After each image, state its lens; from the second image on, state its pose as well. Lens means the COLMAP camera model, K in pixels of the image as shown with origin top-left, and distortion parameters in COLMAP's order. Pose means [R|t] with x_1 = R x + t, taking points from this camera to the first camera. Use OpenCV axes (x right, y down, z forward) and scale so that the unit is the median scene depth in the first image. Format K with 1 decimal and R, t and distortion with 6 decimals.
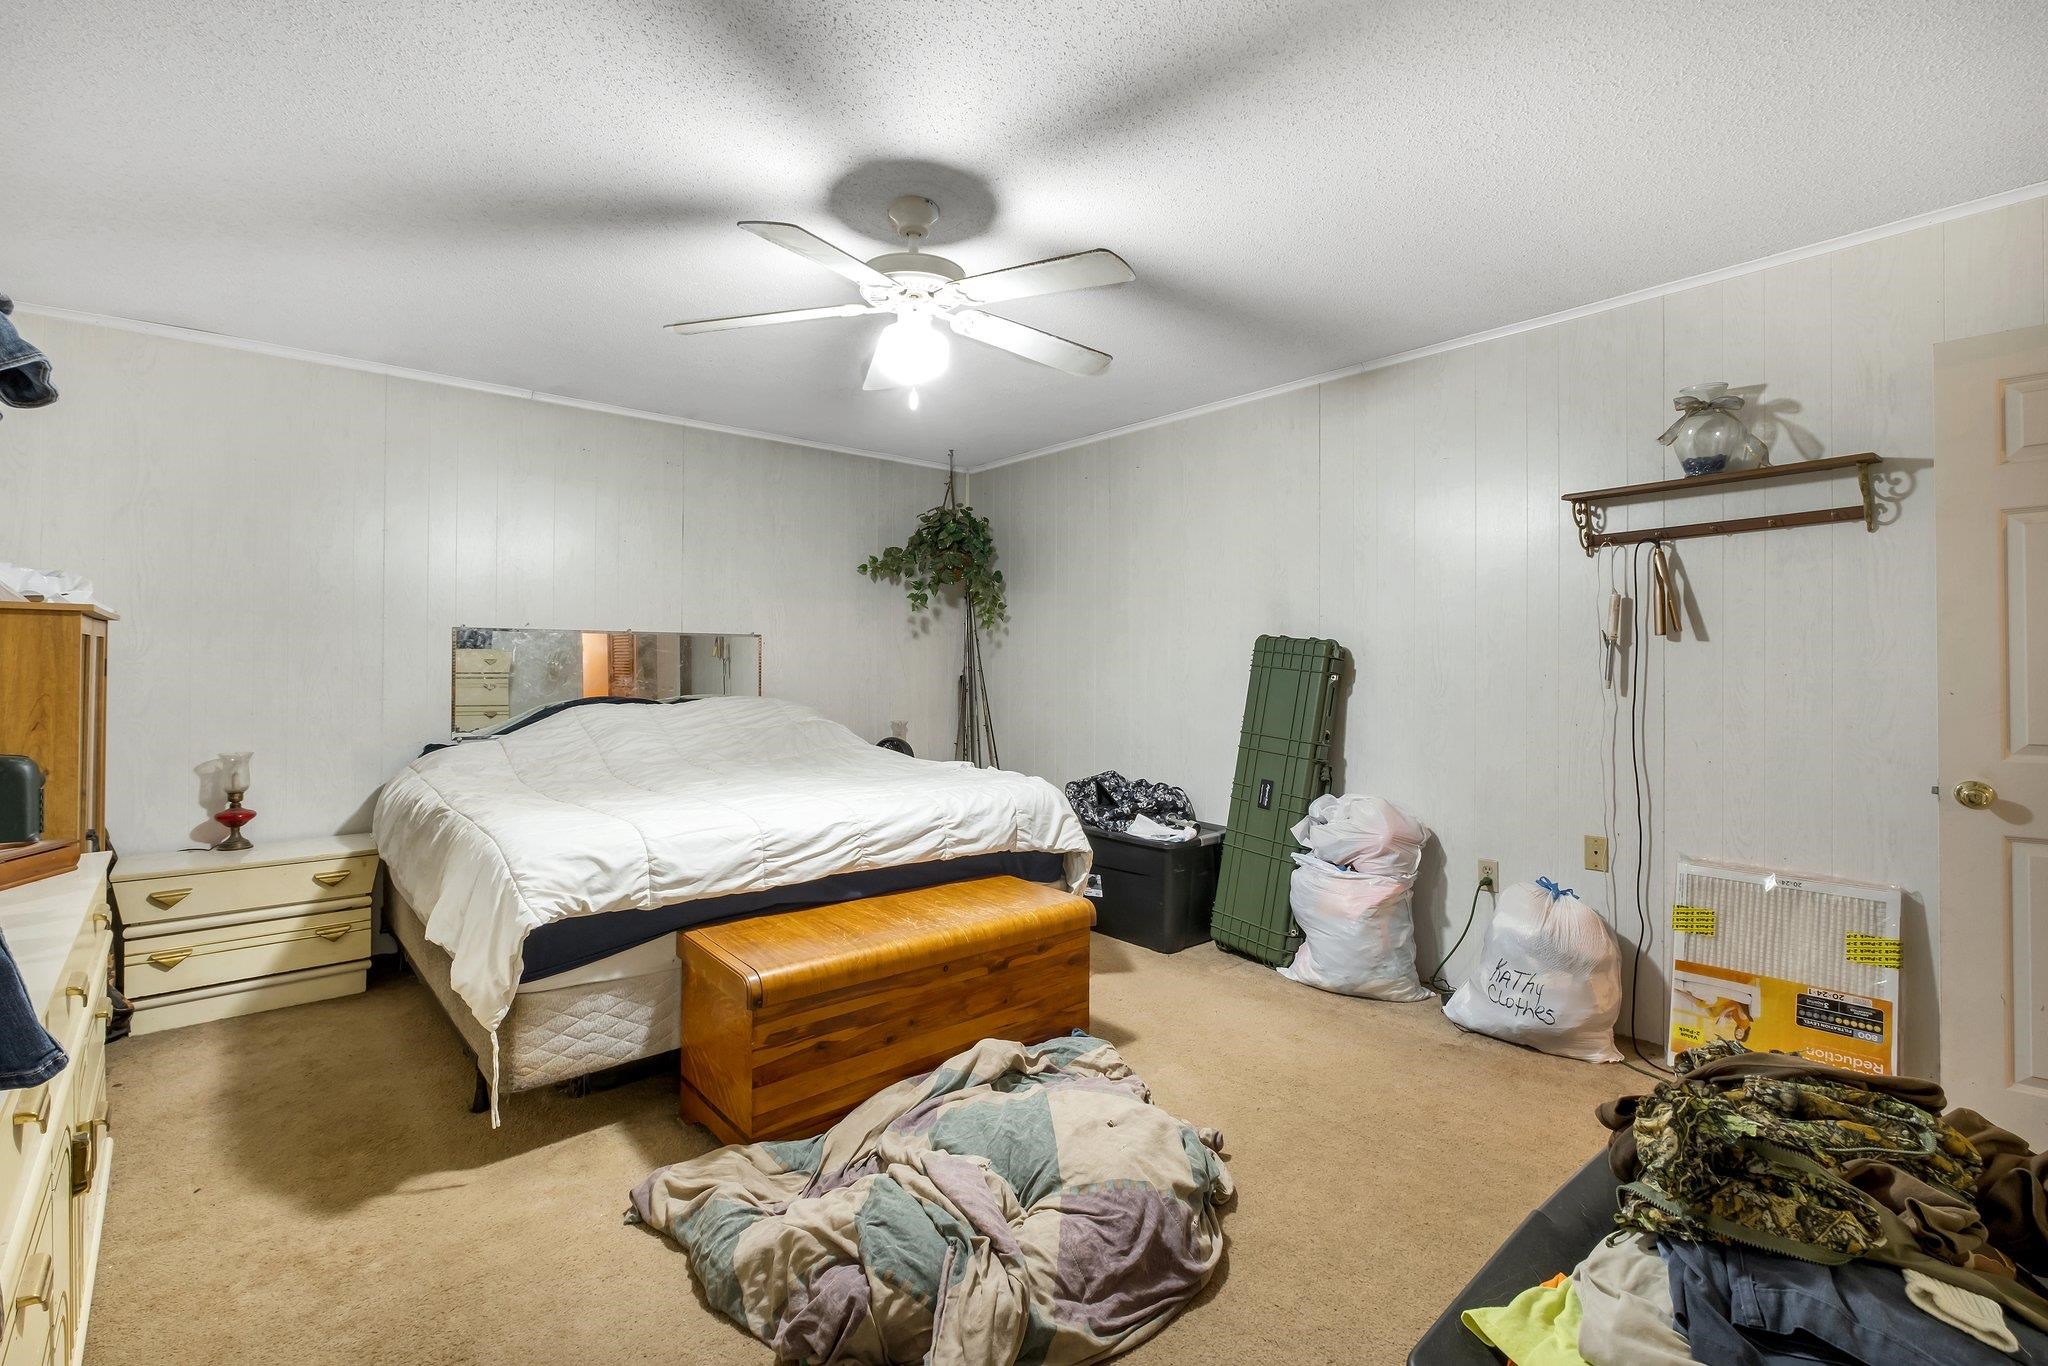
lens RADIAL K [[917.0, 0, 1032.5], [0, 917.0, 671.2], [0, 0, 1]] dist [-0.004100, -0.000212]
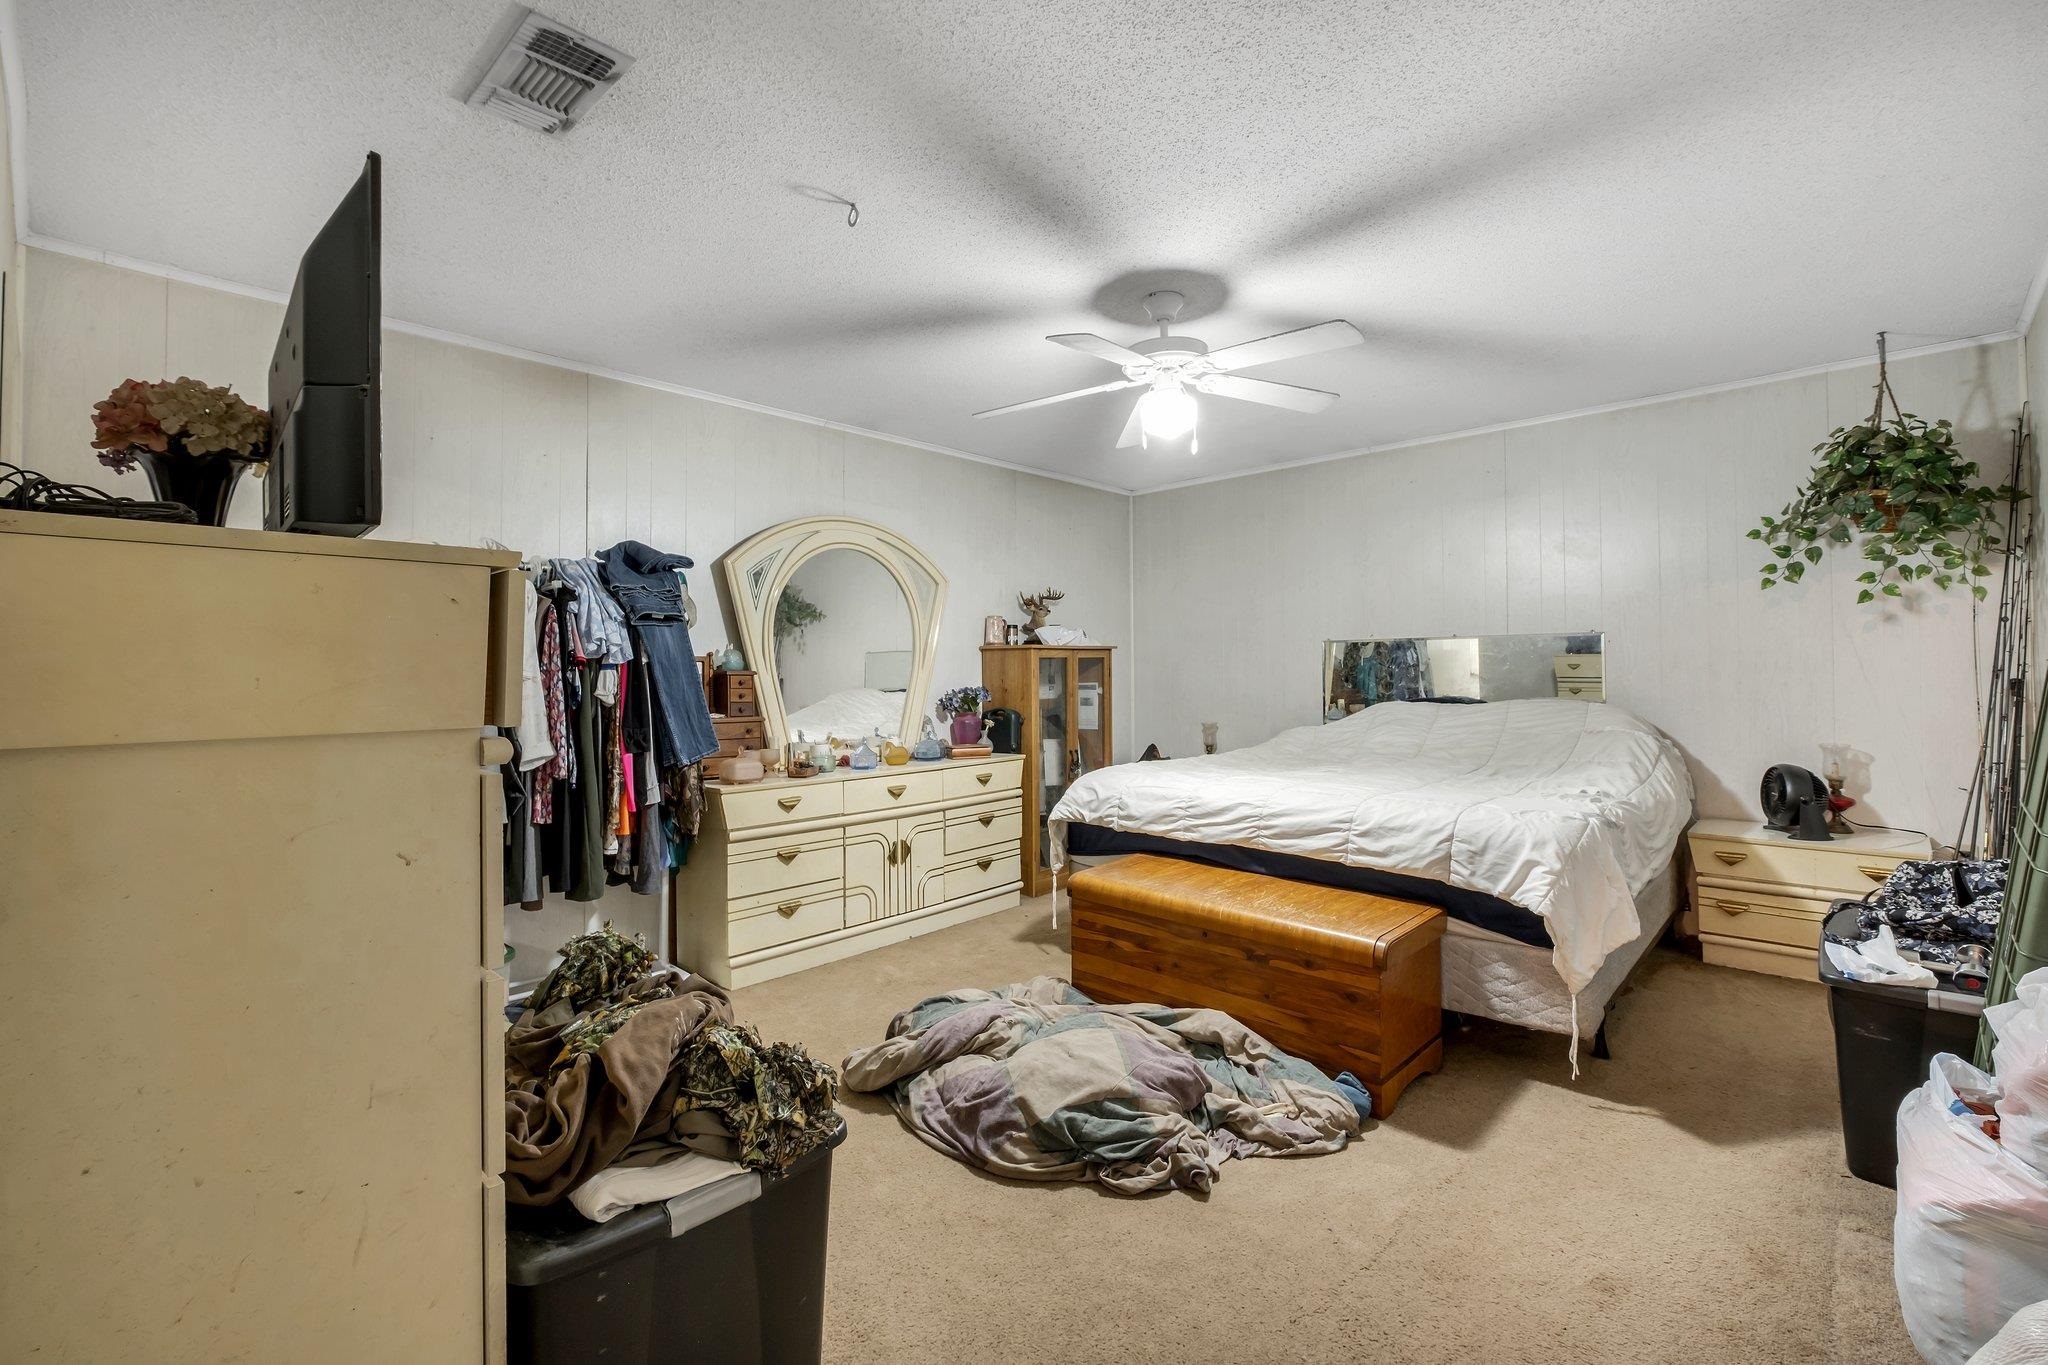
lens RADIAL K [[917.0, 0, 1029.4], [0, 917.0, 674.1], [0, 0, 1]] dist [-0.004100, -0.000212]
pose [[0.113335, 0.016273, -0.993424, 0.991584], [0.004987, 0.999844, 0.016947, -0.024490], [0.993544, -0.006874, 0.113237, 0.629485]]
